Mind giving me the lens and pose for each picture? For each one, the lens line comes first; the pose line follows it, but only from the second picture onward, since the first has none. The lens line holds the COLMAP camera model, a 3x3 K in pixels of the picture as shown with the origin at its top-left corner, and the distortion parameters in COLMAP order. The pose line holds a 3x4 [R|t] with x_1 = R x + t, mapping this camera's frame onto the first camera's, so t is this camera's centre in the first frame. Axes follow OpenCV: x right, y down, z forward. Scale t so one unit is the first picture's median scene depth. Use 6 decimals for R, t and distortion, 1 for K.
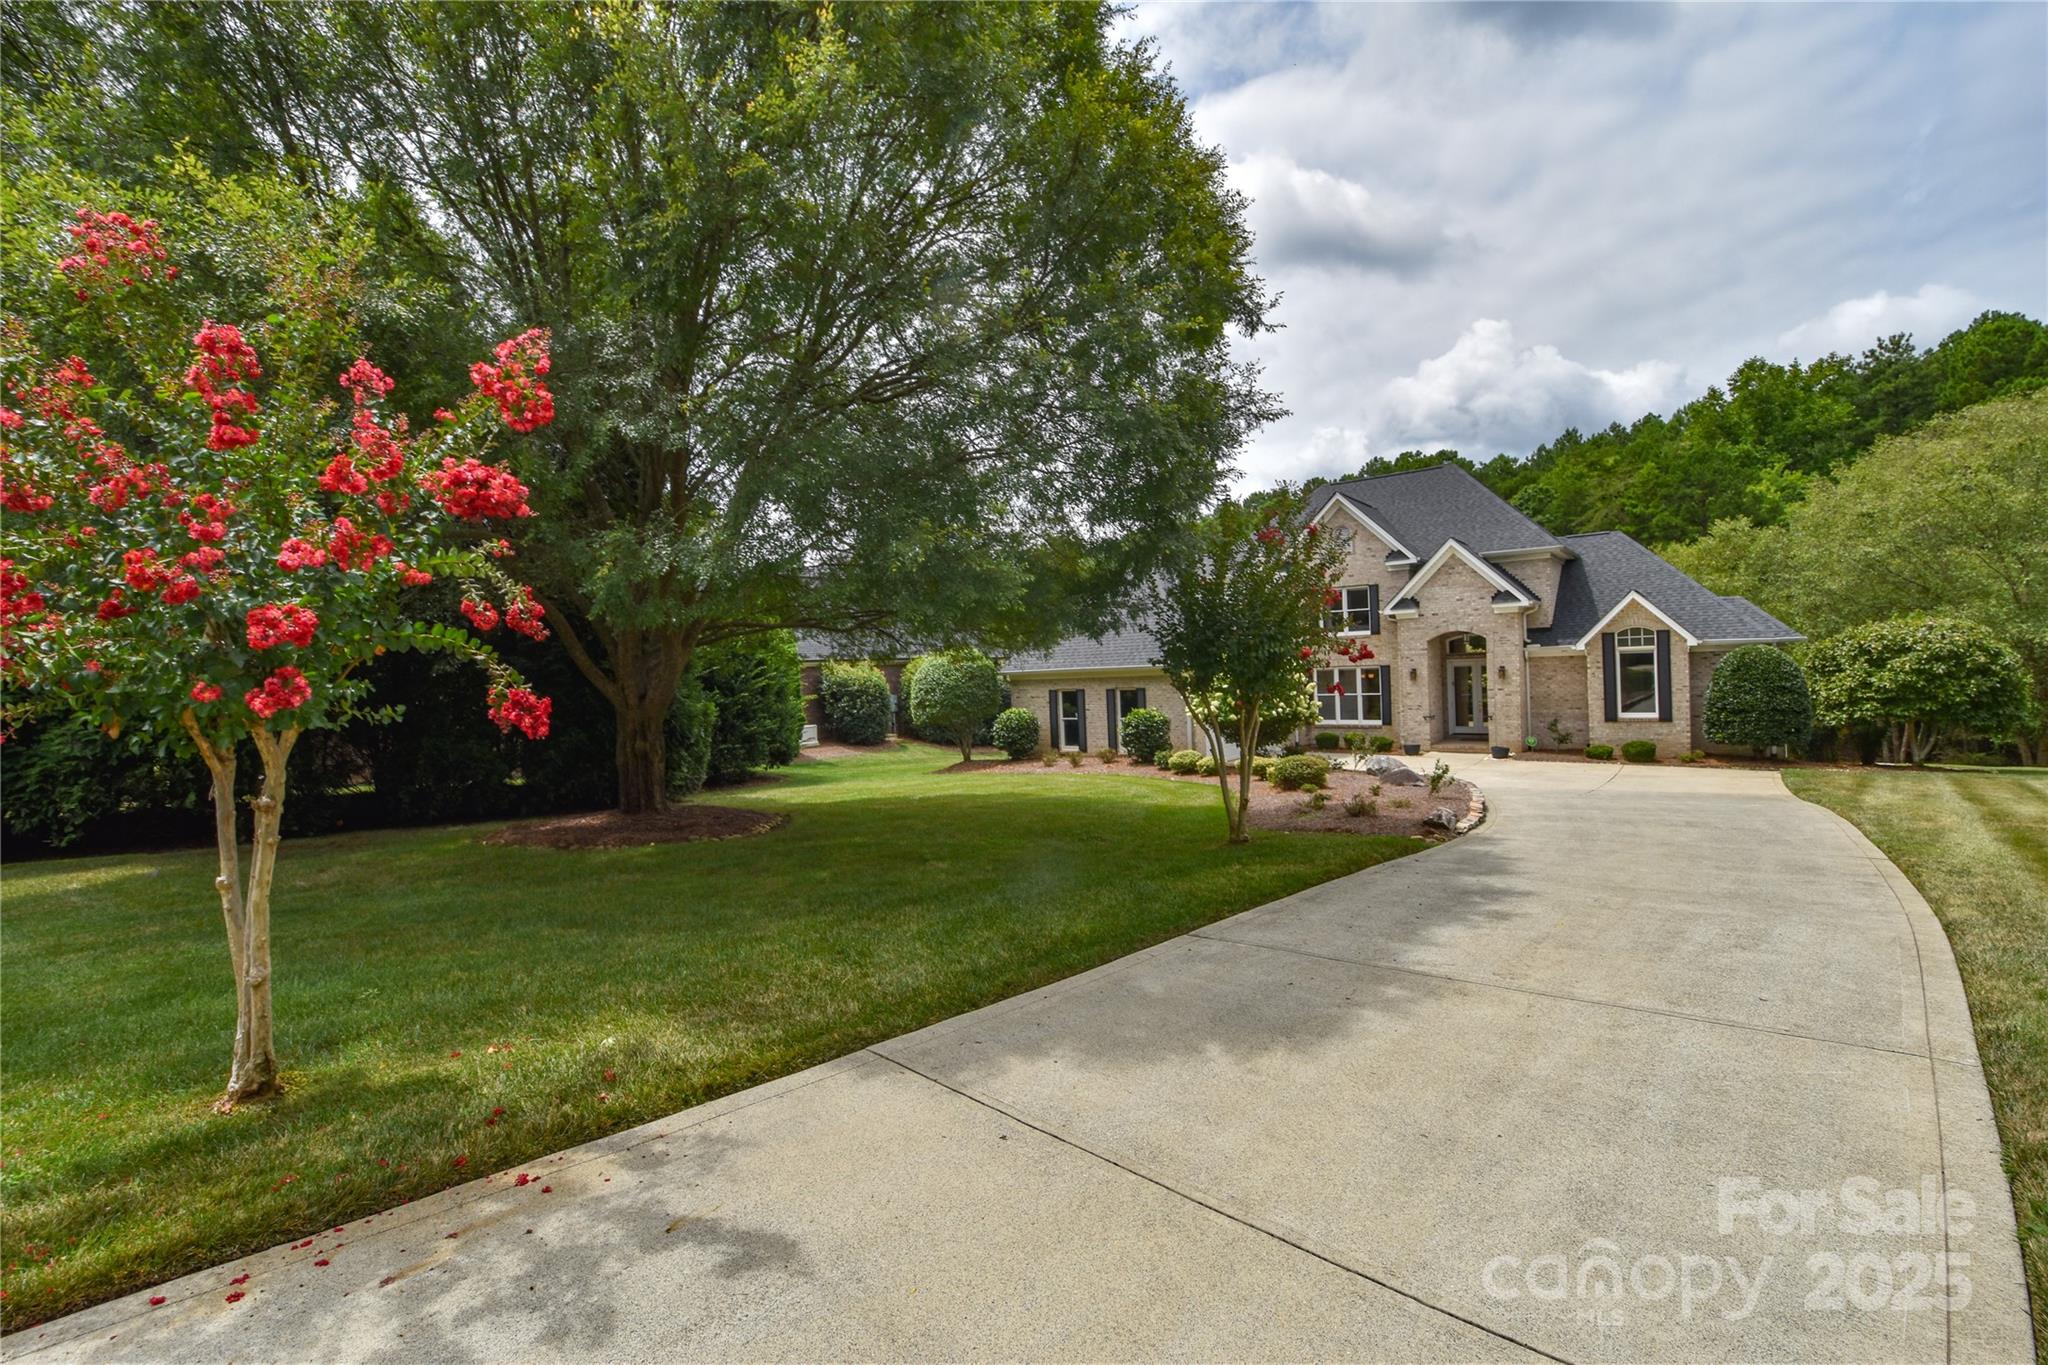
lens RADIAL K [[908.9, 0, 1024.6], [0, 908.9, 688.5], [0, 0, 1]] dist [-0.004556, -0.000281]
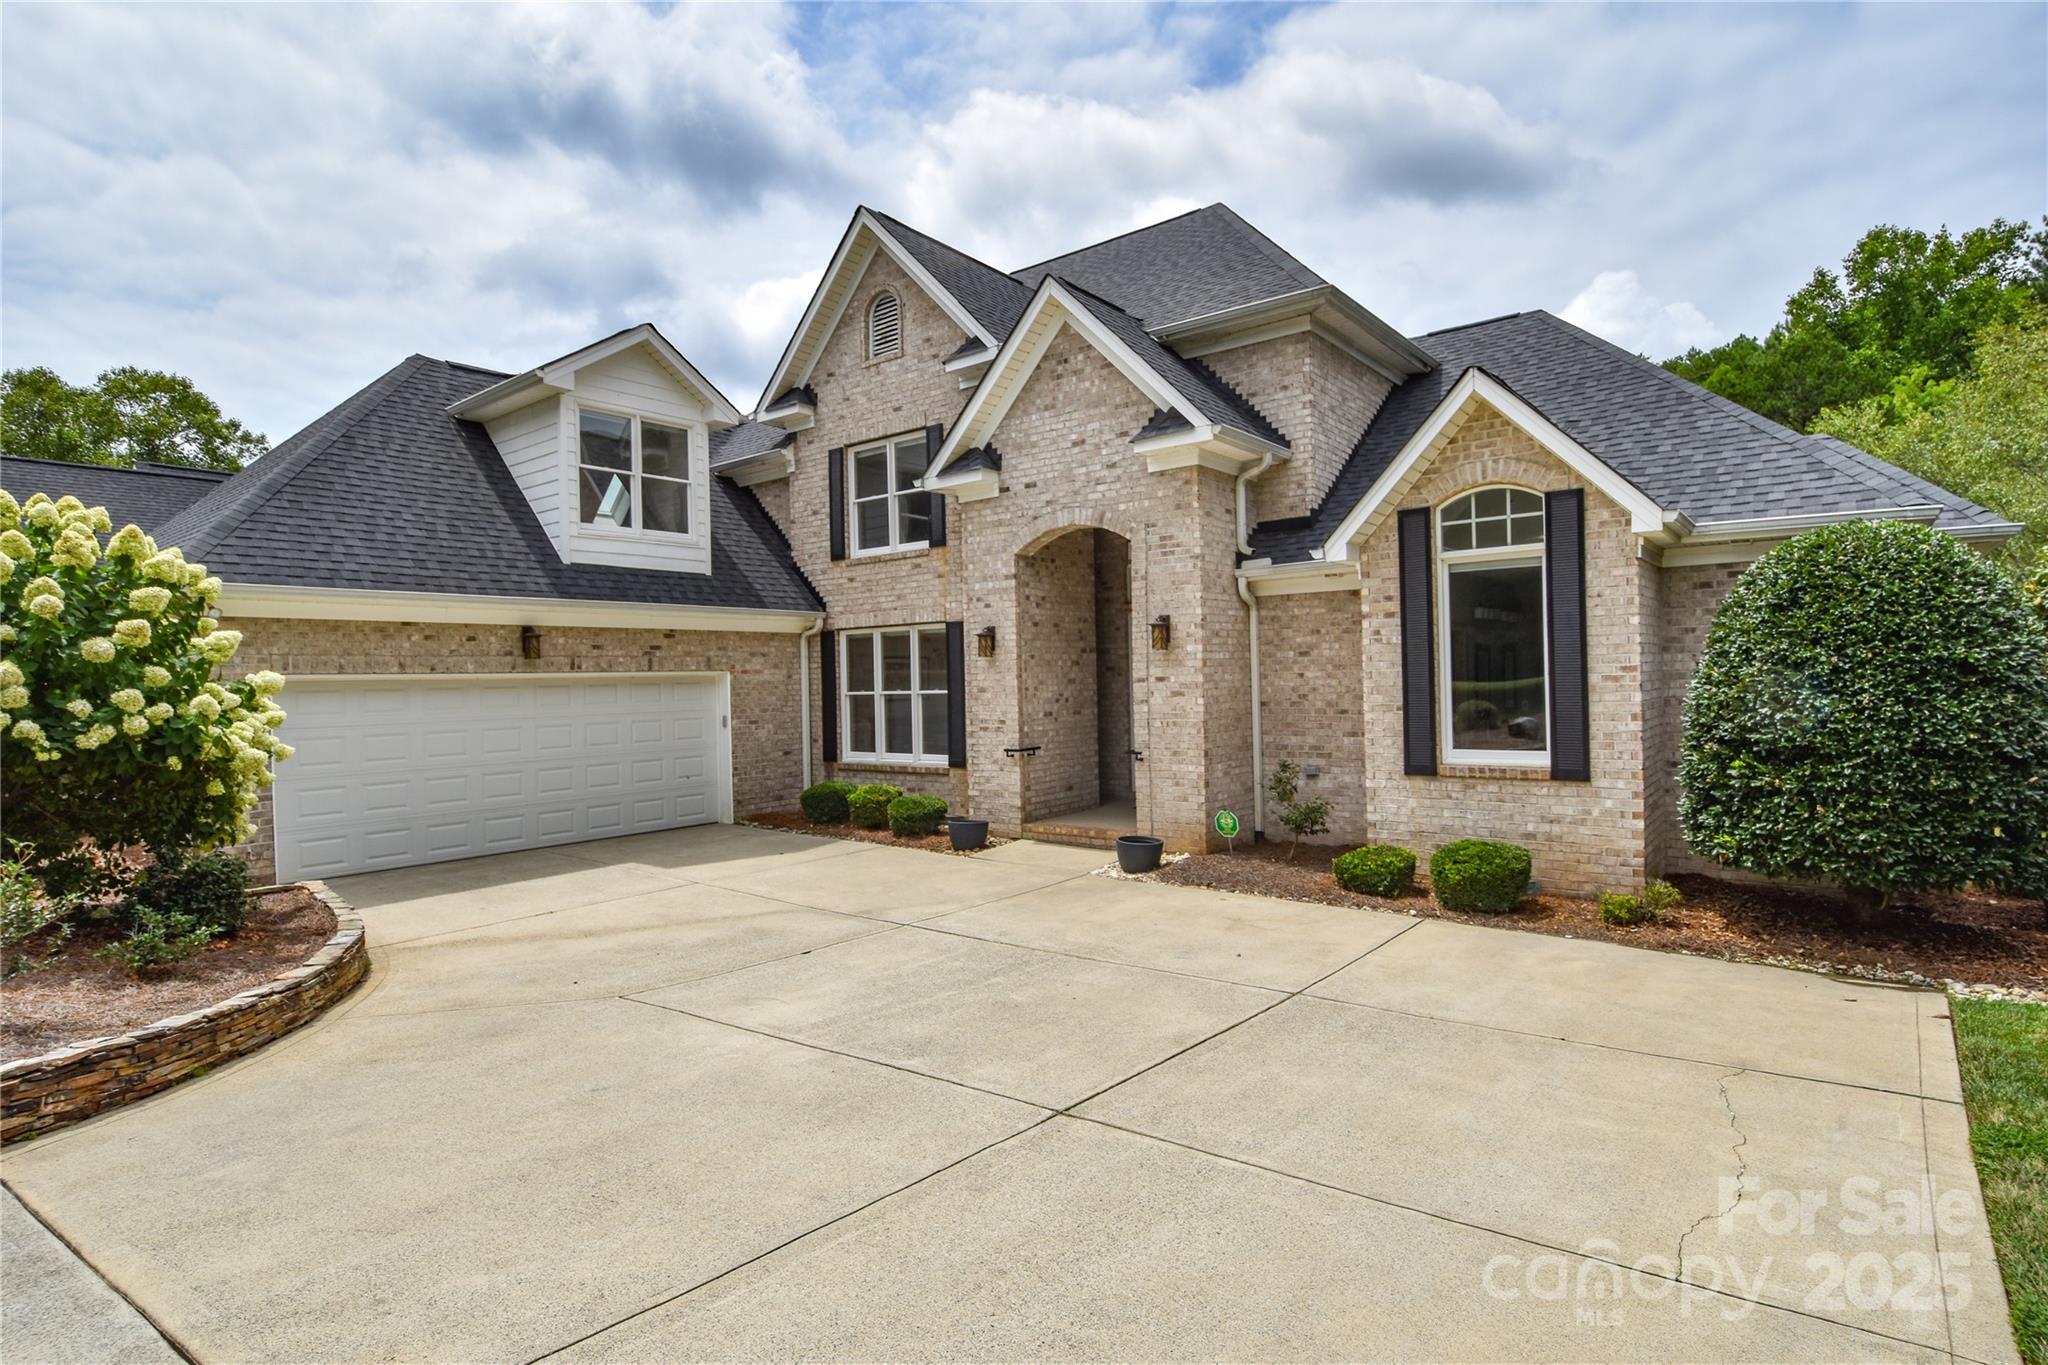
lens RADIAL K [[1063.6, 0, 1022.5], [0, 1063.6, 679.8], [0, 0, 1]] dist [0.005626, -0.000784]
pose [[0.999903, 0.013727, -0.002483, 0.479418], [-0.013771, 0.999729, -0.018764, 0.010267], [0.002225, 0.018796, 0.999821, 0.583395]]
